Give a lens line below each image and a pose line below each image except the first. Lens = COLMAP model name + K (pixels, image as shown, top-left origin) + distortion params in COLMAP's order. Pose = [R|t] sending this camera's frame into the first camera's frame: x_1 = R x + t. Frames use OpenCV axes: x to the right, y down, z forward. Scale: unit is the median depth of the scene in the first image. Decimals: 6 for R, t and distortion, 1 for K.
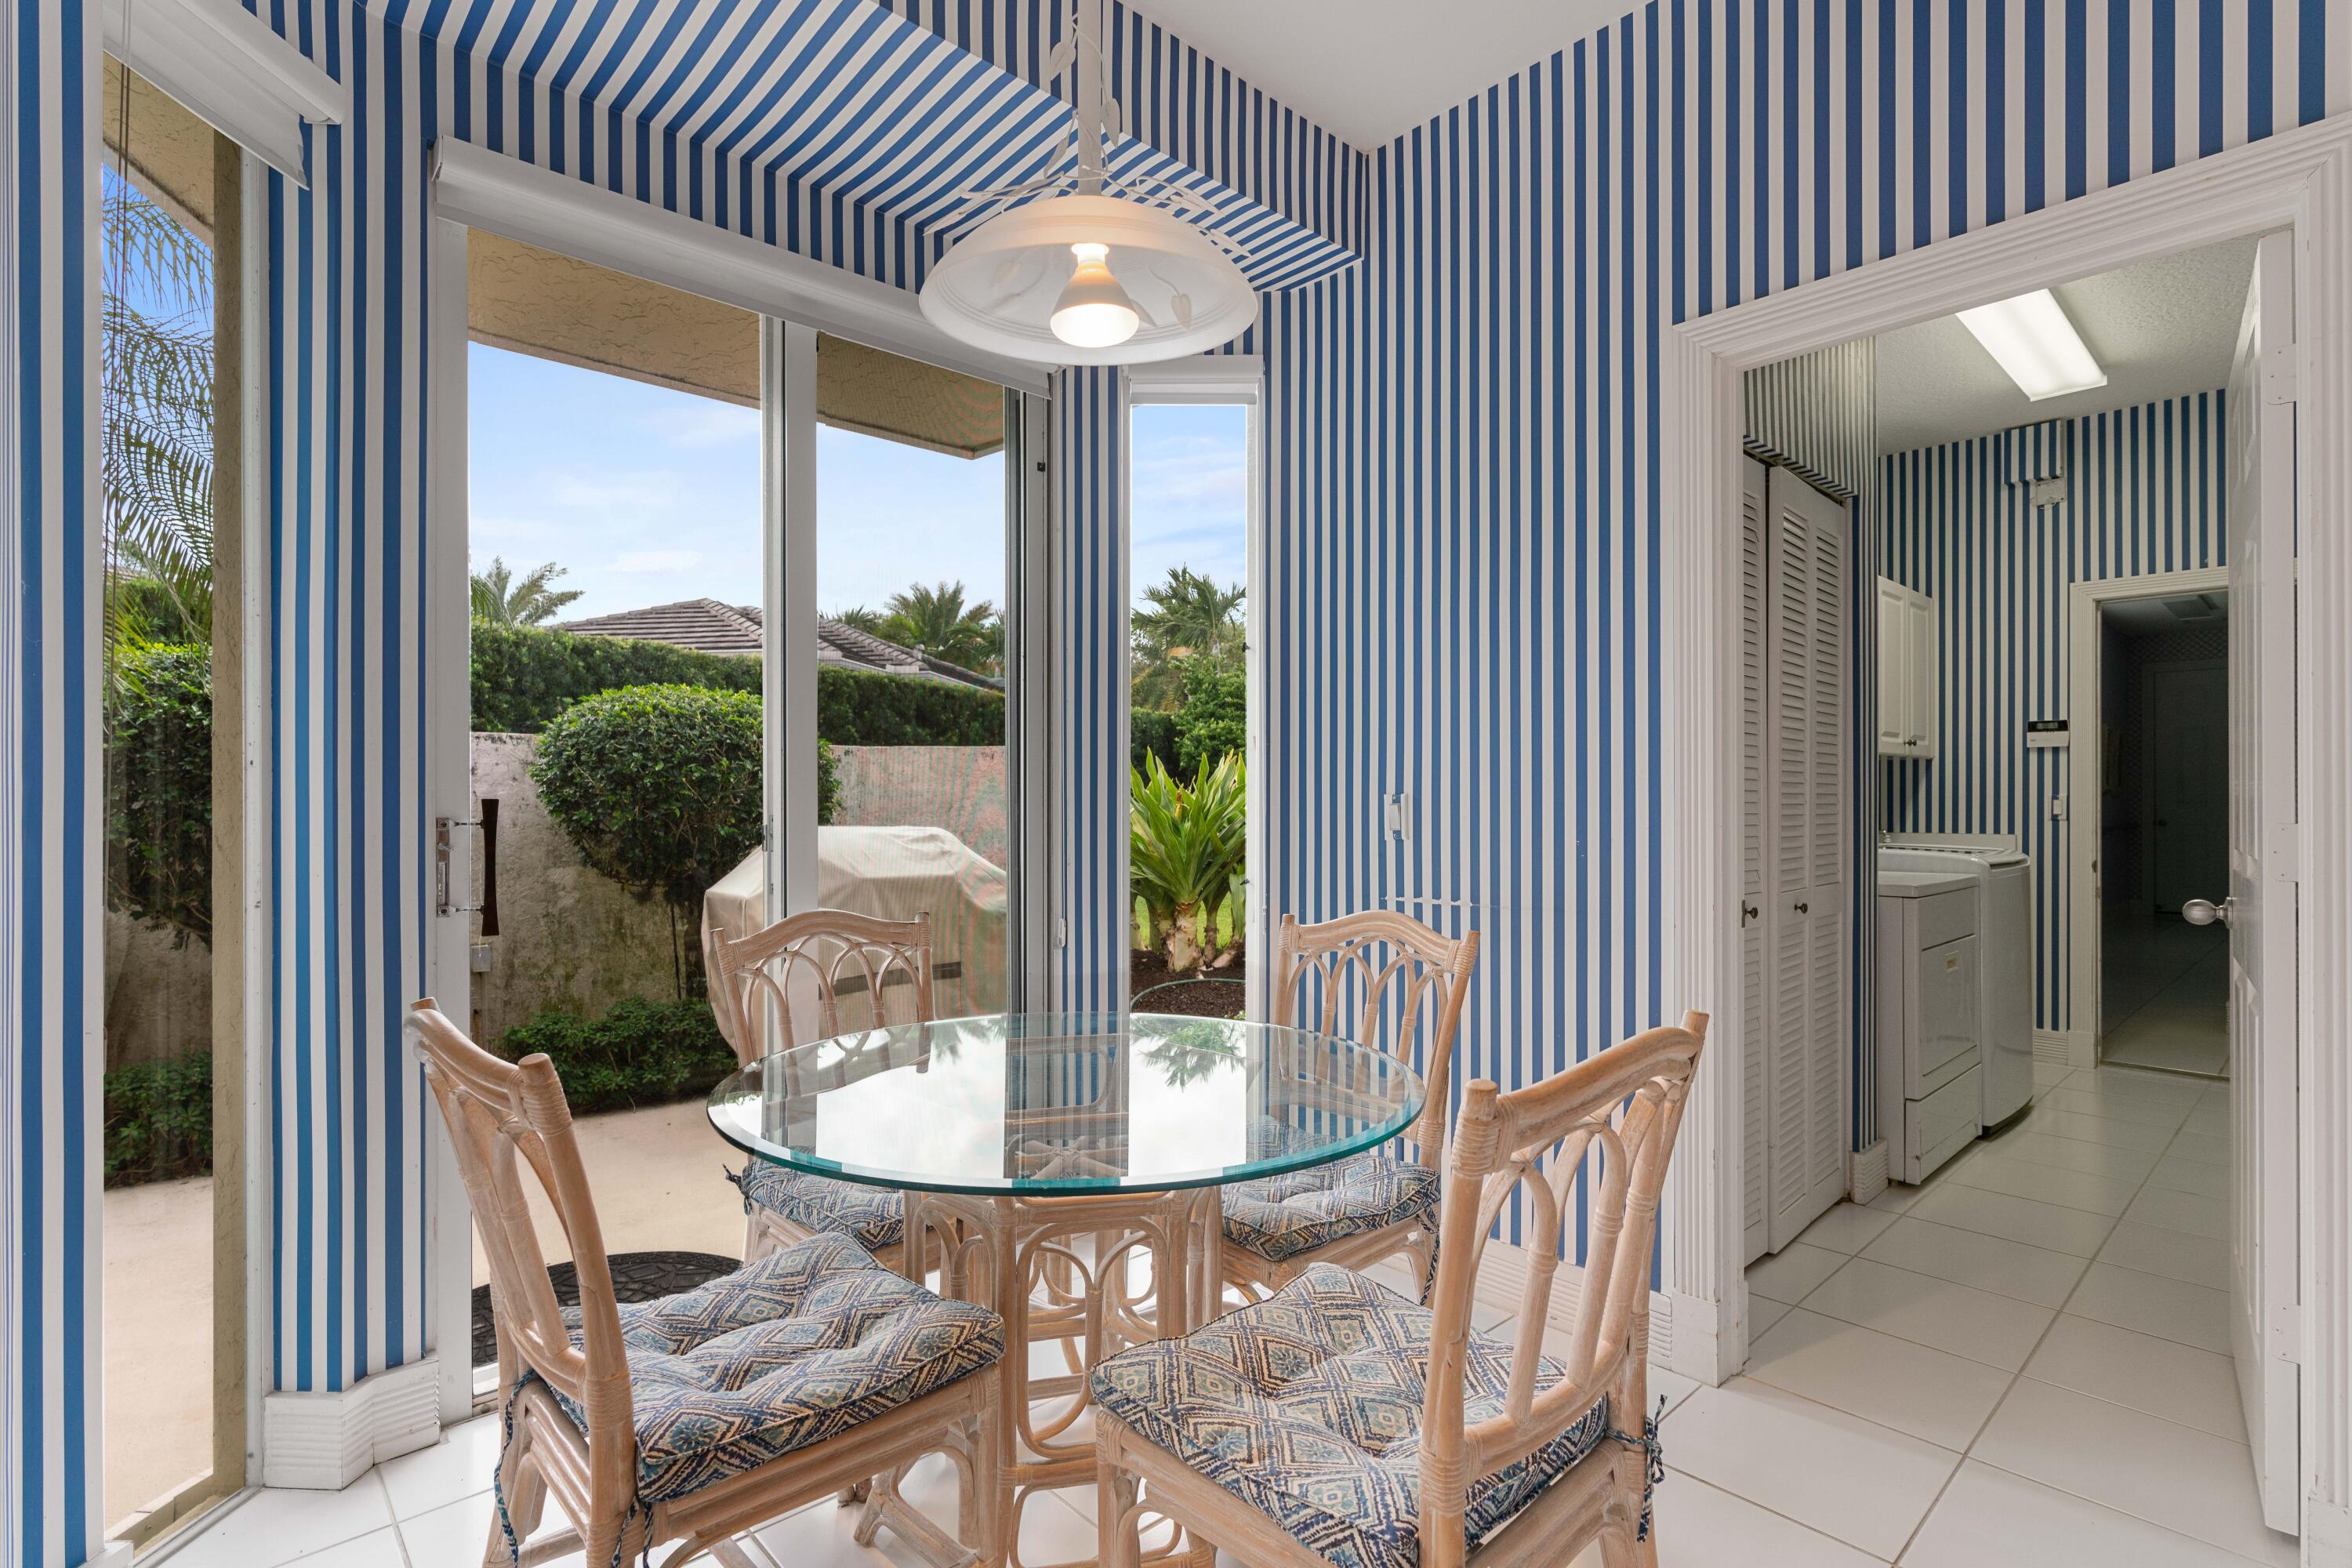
lens RADIAL K [[1153.3, 0, 1176.0], [0, 1153.3, 784.0], [0, 0, 1]] dist [-0.000119, 0.000007]
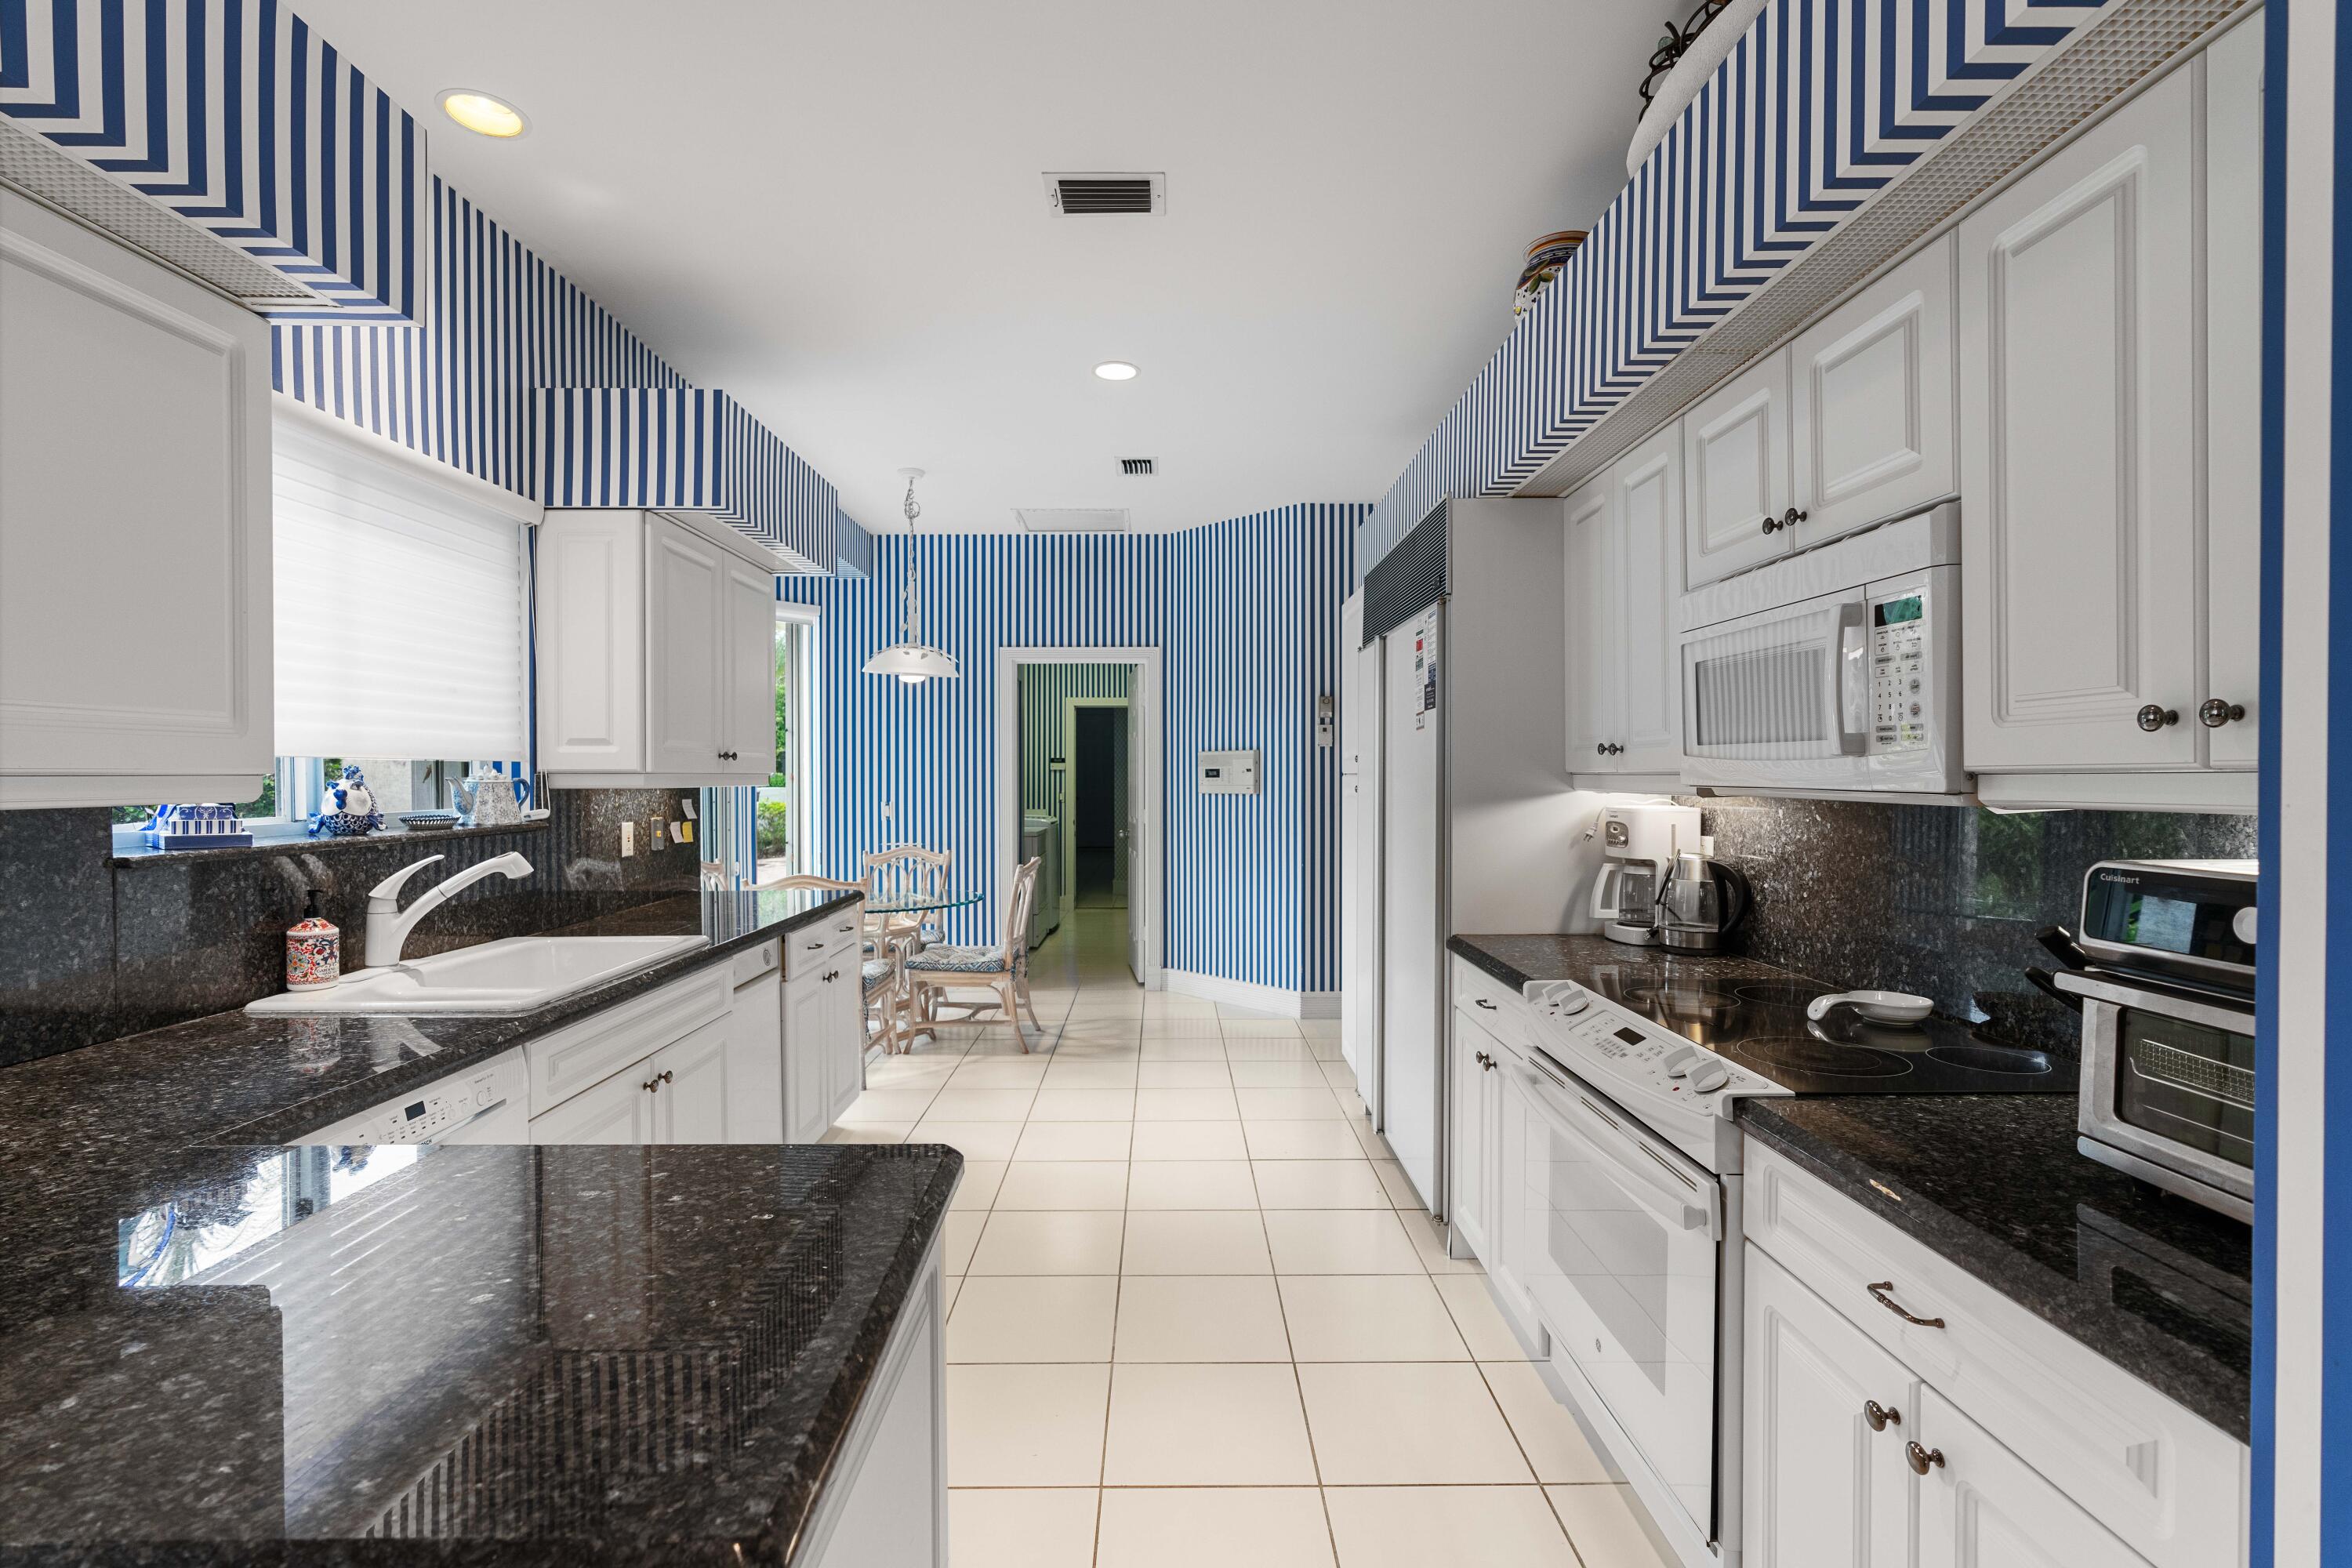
lens RADIAL K [[1072.6, 0, 1177.4], [0, 1072.6, 794.6], [0, 0, 1]] dist [-0.004815, 0.000083]
pose [[0.682911, -0.014394, 0.730360, -1.076498], [-0.006175, 0.999656, 0.025475, -0.070120], [-0.730475, -0.021908, 0.682588, -1.046275]]
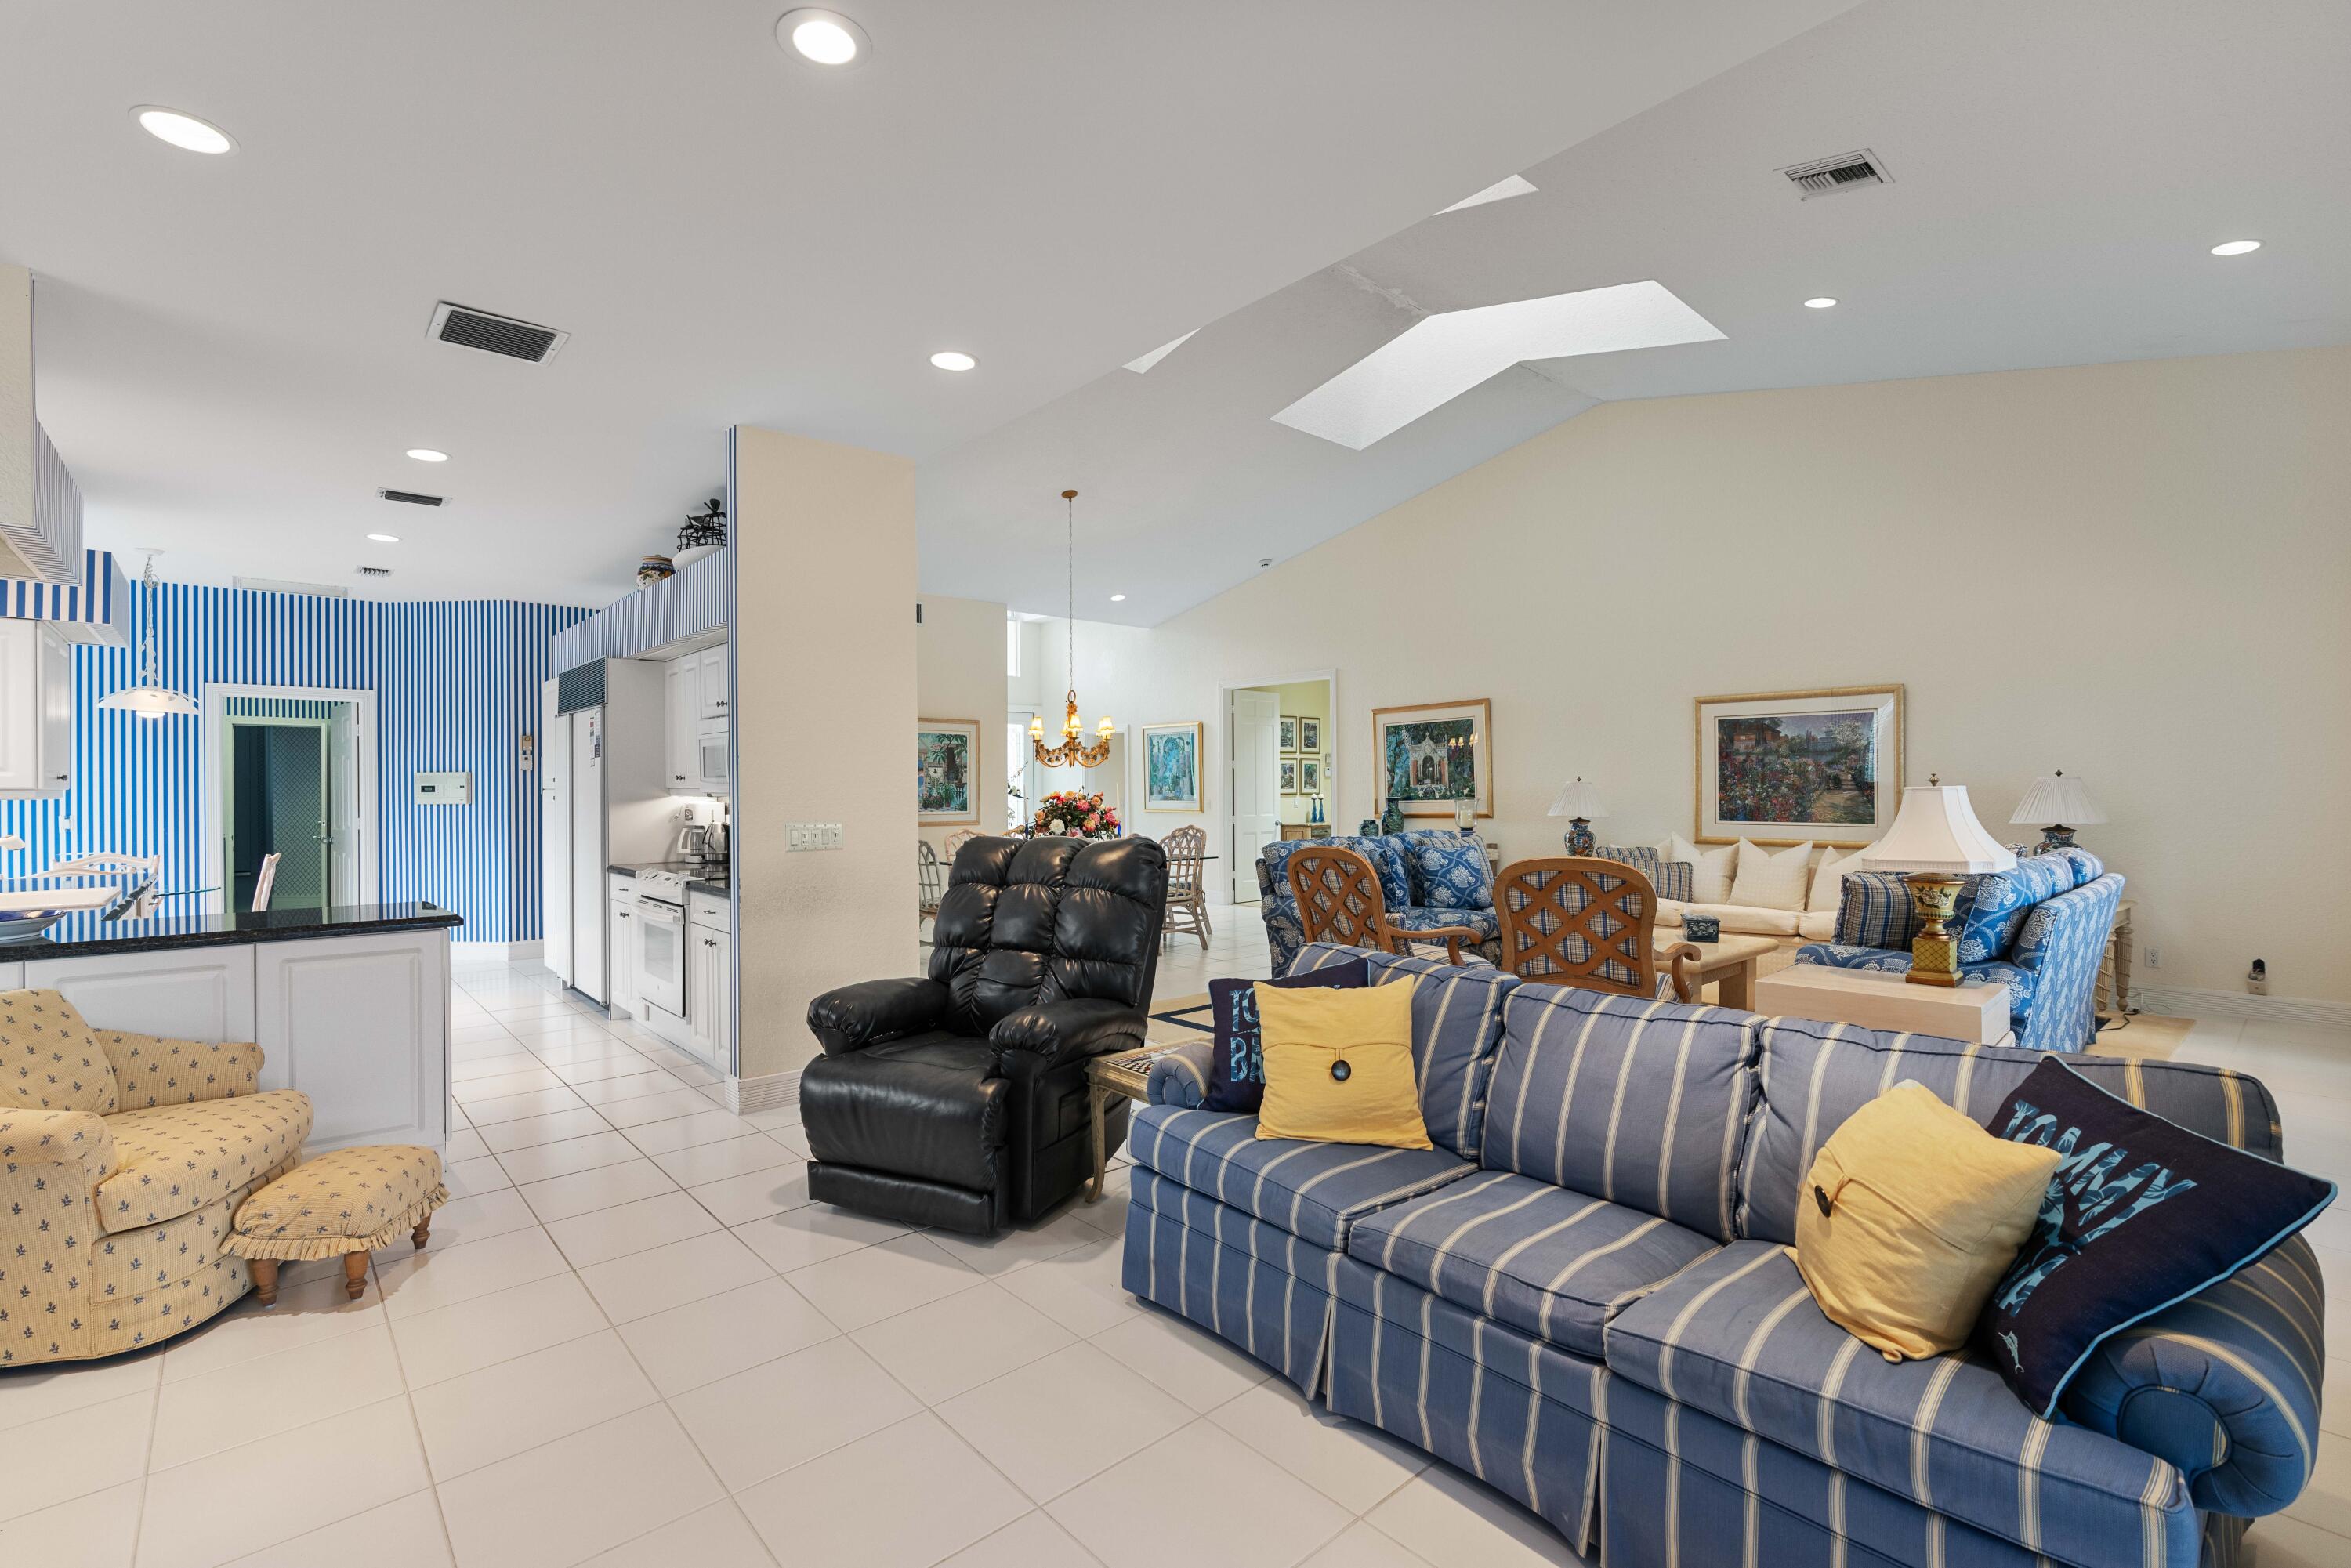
lens RADIAL K [[1072.2, 0, 1176.9], [0, 1072.2, 794.5], [0, 0, 1]] dist [-0.004815, 0.000083]
pose [[0.049370, -0.005845, 0.998763, -2.222902], [-0.006455, 0.999960, 0.006171, -0.074258], [-0.998760, -0.006752, 0.049330, -1.773144]]
